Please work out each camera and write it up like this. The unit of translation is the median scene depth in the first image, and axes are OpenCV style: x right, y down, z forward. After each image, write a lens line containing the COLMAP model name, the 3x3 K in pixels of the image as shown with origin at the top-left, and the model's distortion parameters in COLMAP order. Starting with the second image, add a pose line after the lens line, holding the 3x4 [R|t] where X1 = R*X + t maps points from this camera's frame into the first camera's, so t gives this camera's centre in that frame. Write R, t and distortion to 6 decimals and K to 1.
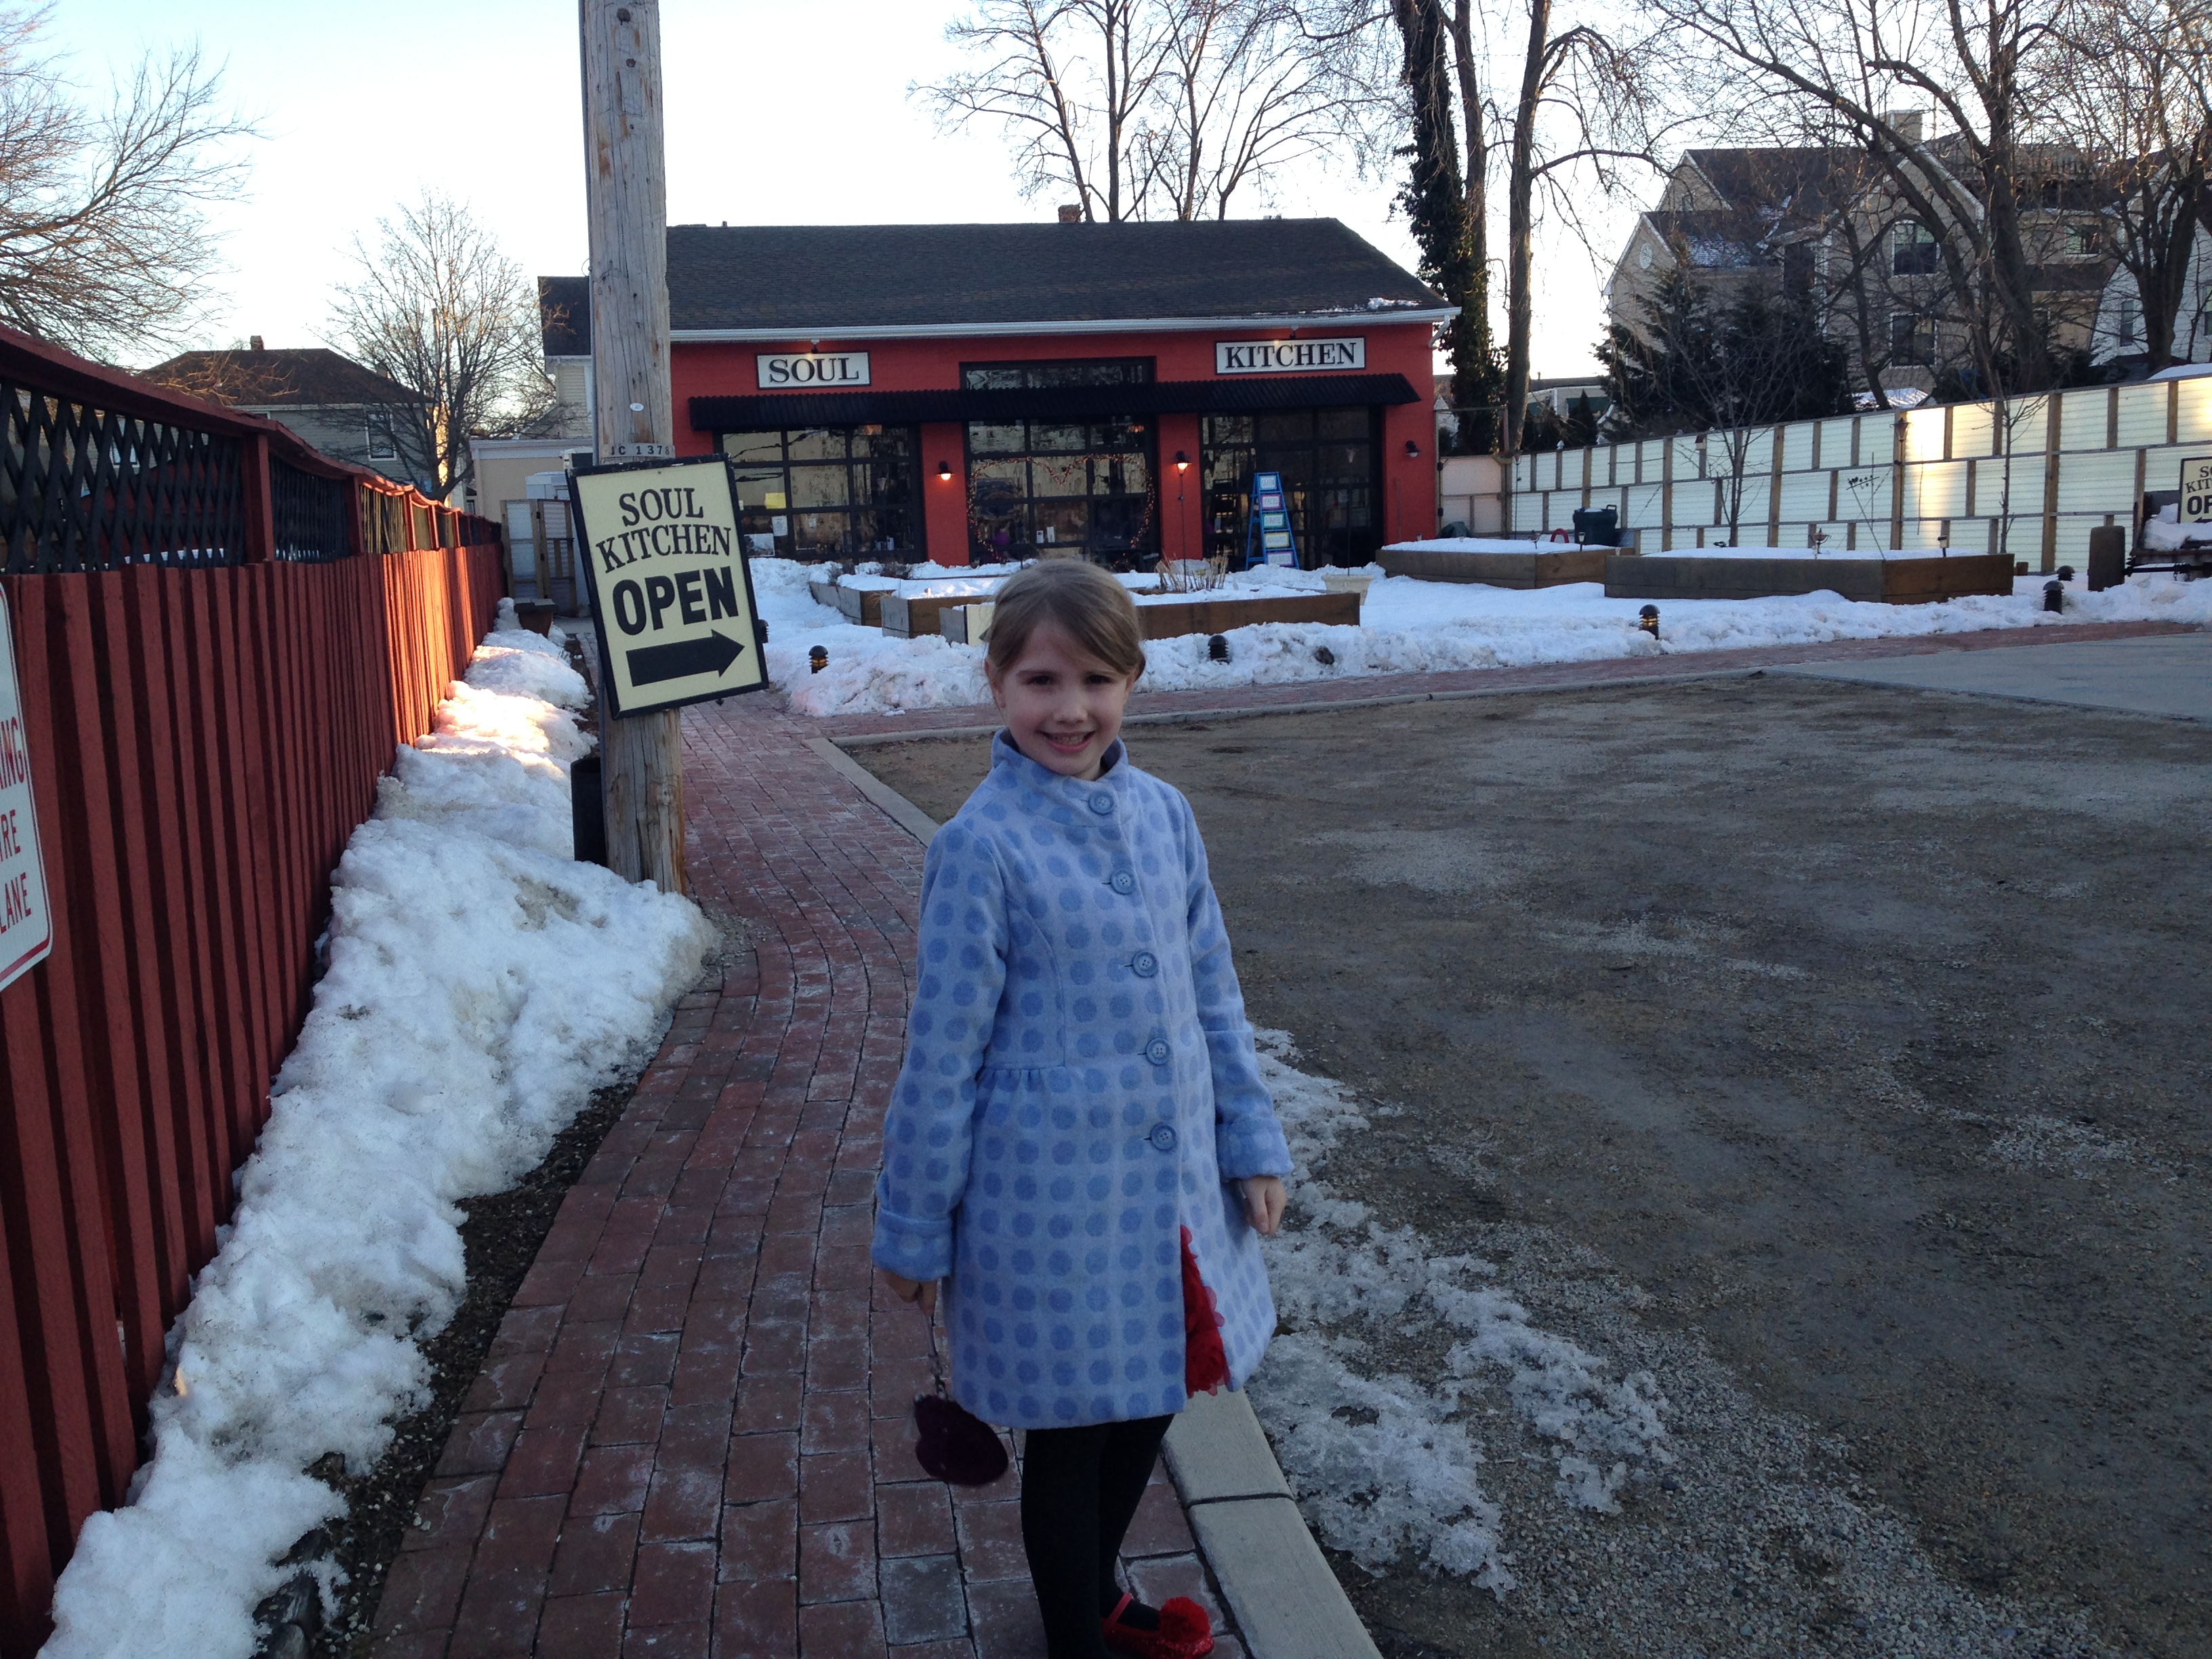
lens RADIAL K [[1587.7, 0, 960.3], [0, 1587.7, 825.8], [0, 0, 1]] dist [0.043985, -0.006296]
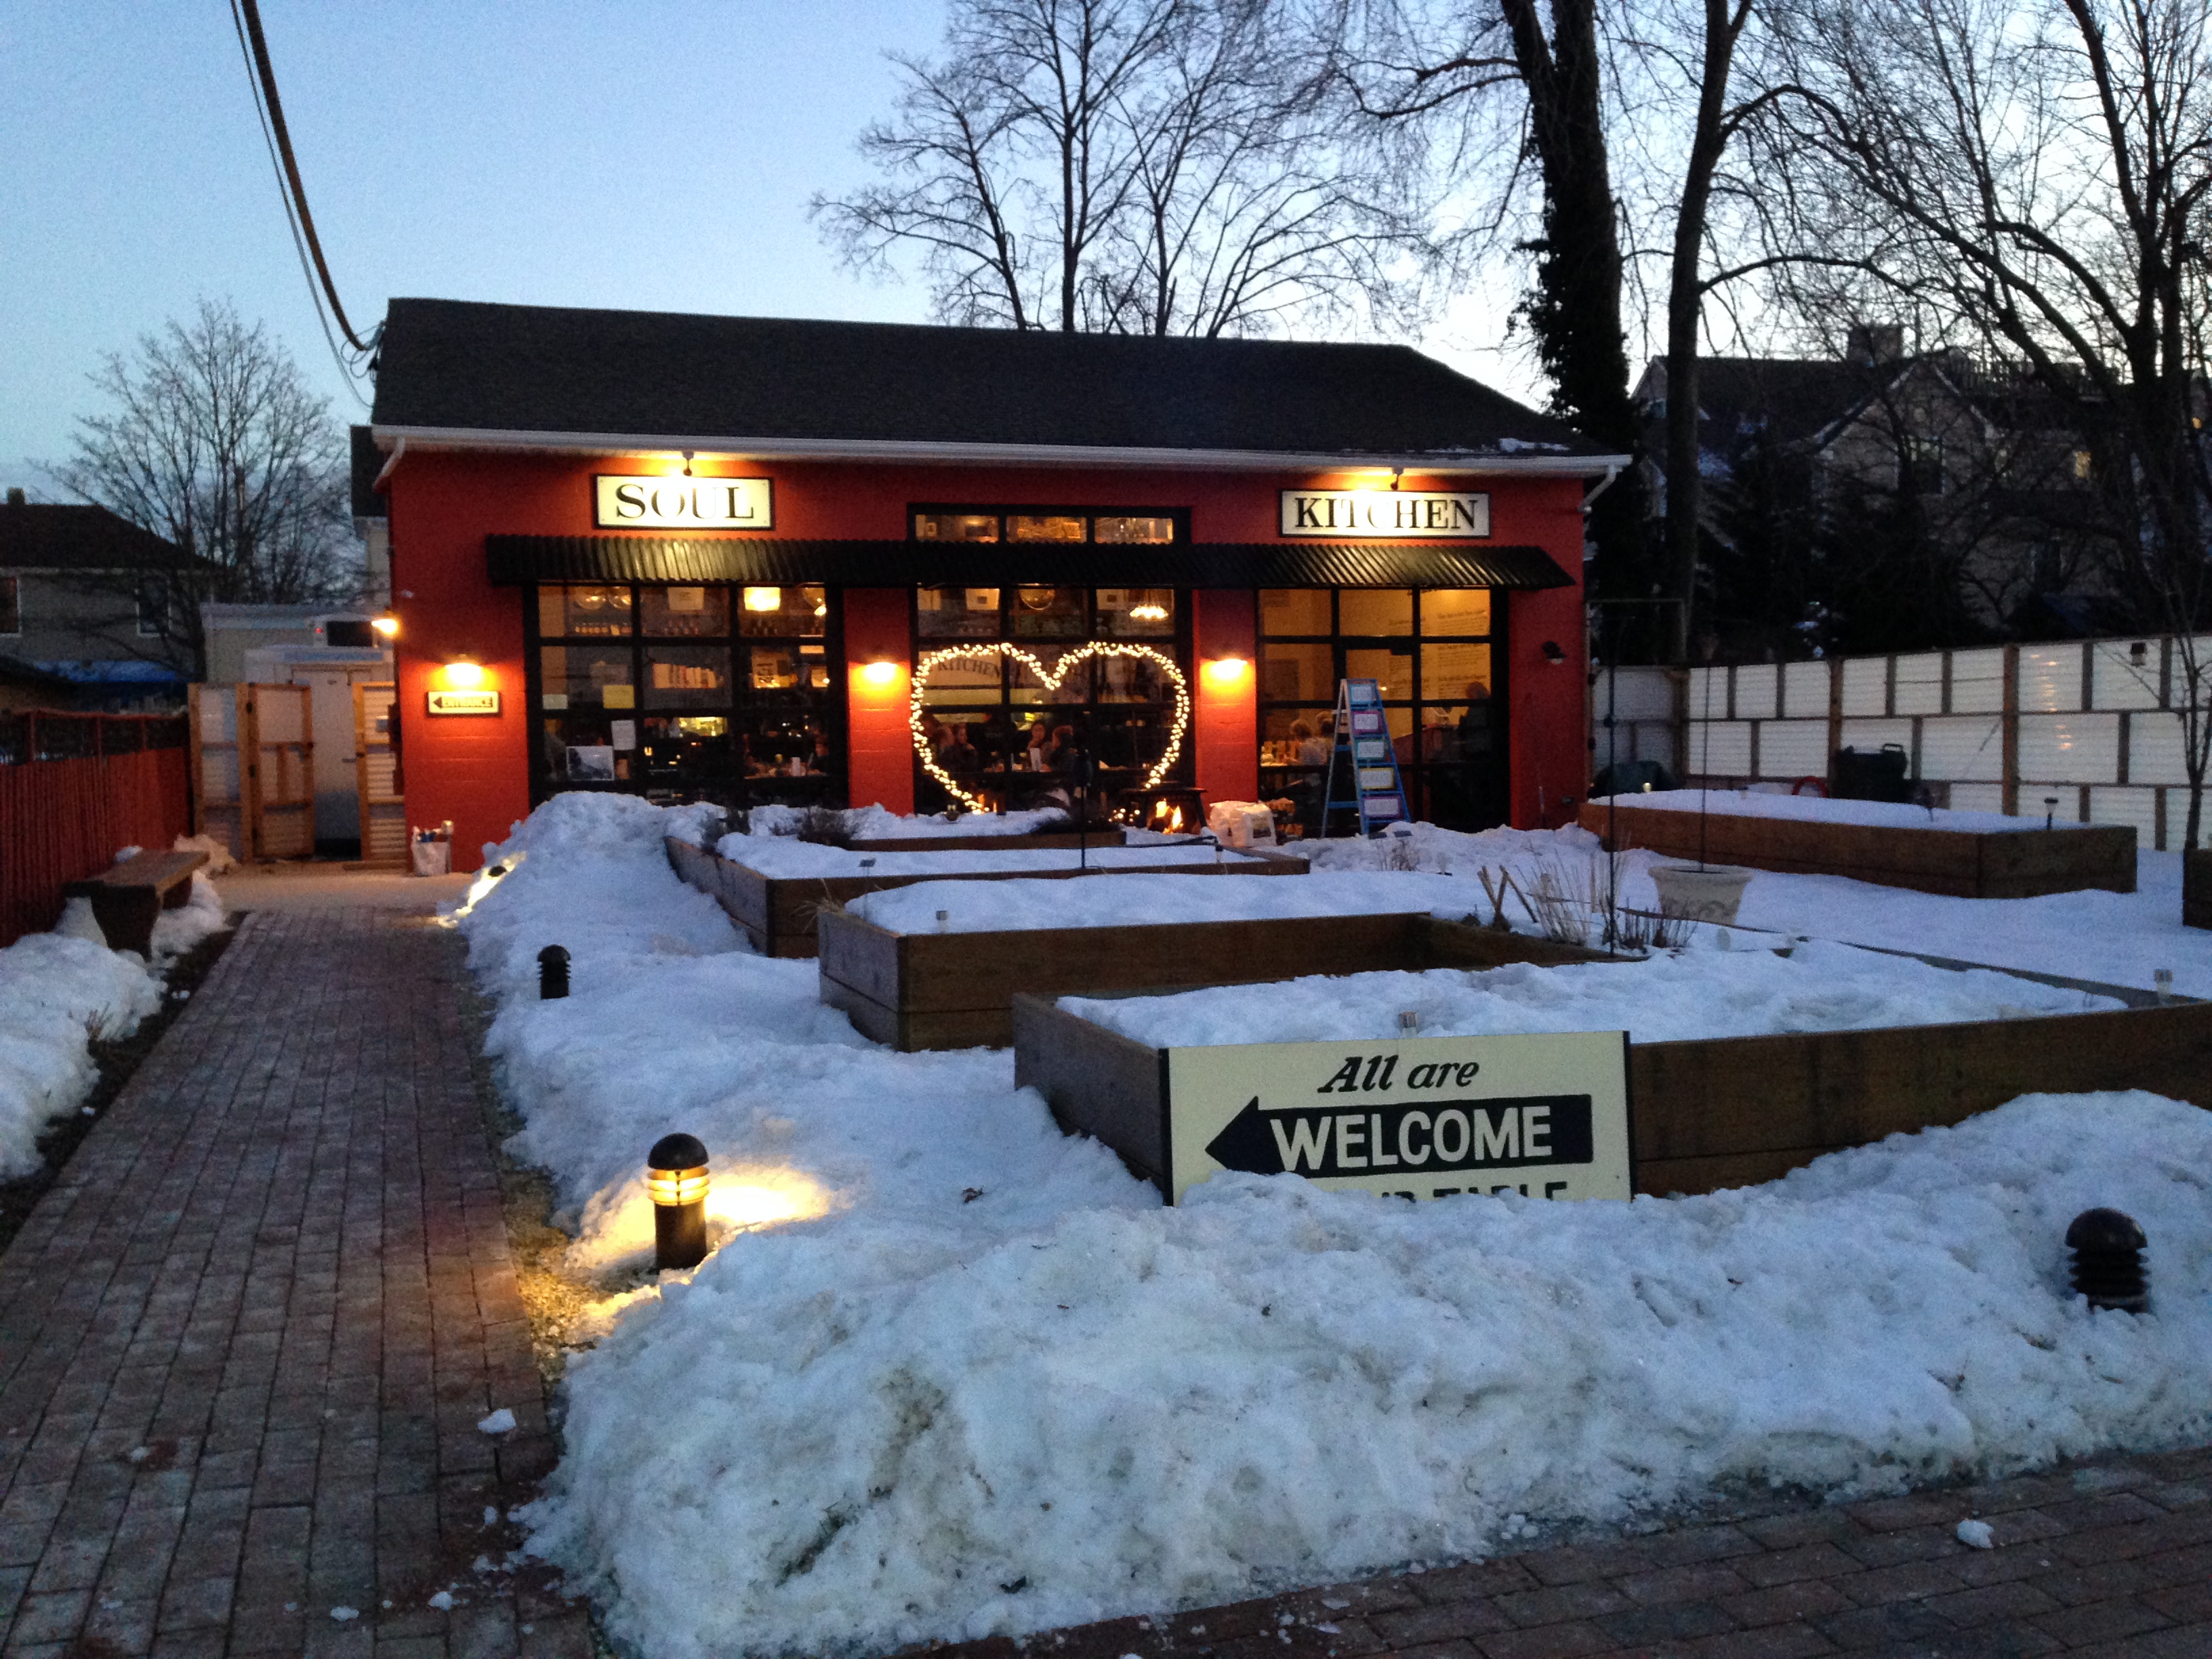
lens RADIAL K [[1587.7, 0, 960.3], [0, 1587.7, 825.8], [0, 0, 1]] dist [0.043985, -0.006296]
pose [[0.995867, 0.024023, 0.087591, -0.032563], [-0.012860, 0.991967, -0.125844, -0.071132], [-0.089910, 0.124198, 0.988176, 0.347787]]
